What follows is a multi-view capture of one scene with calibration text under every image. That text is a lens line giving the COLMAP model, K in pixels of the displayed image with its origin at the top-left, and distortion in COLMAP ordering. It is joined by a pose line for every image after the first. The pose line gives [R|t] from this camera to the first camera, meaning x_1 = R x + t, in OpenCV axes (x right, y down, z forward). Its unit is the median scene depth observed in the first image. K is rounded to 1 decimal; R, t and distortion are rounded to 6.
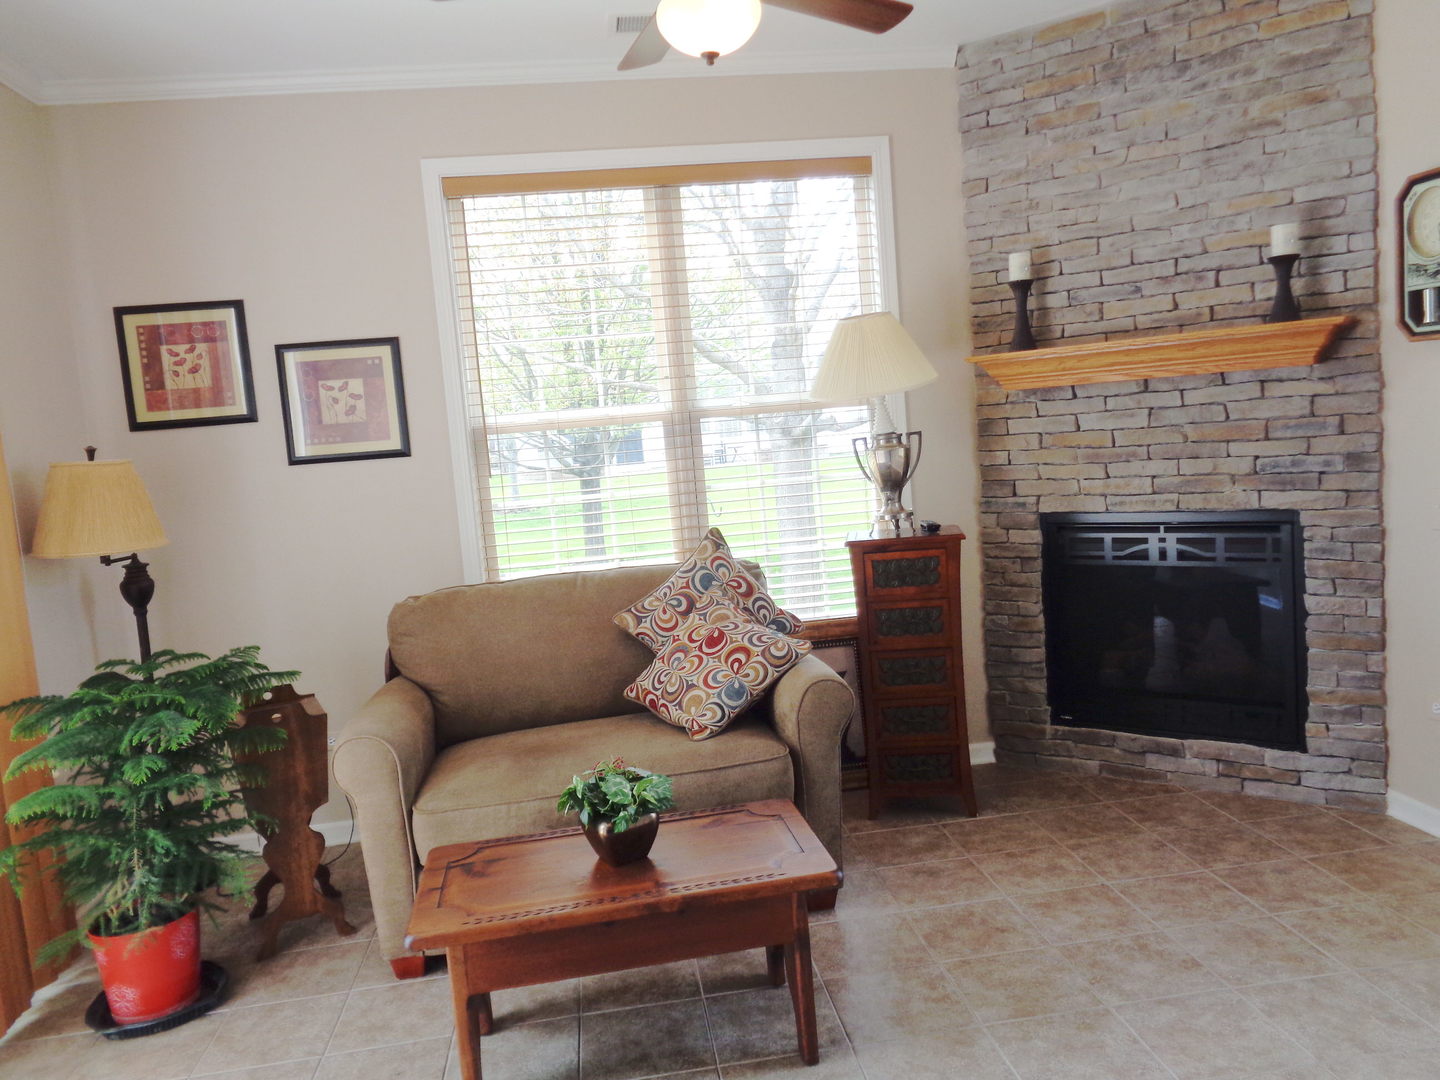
lens RADIAL K [[1105.2, 0, 720.0], [0, 1105.2, 540.0], [0, 0, 1]] dist [0.016276, 0.014208]
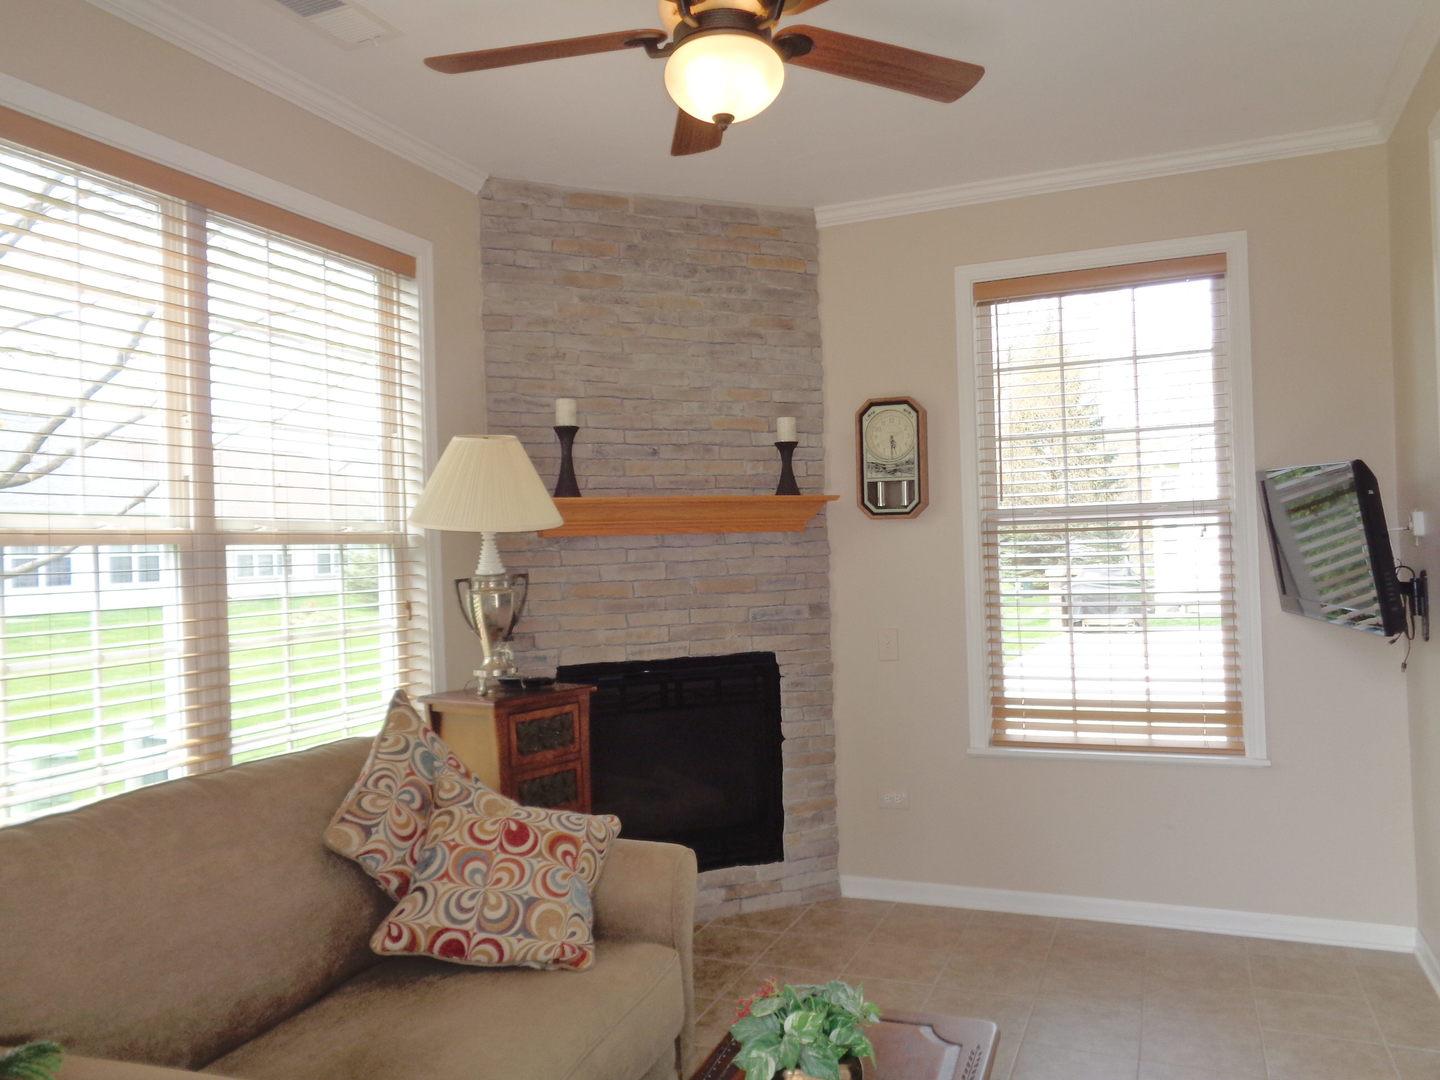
lens RADIAL K [[1105.2, 0, 720.0], [0, 1105.2, 540.0], [0, 0, 1]] dist [0.016276, 0.014208]
pose [[0.495946, 0.071634, 0.865394, -0.545538], [0.082621, 0.988178, -0.129146, 0.002904], [-0.864414, 0.135549, 0.484164, 0.459957]]
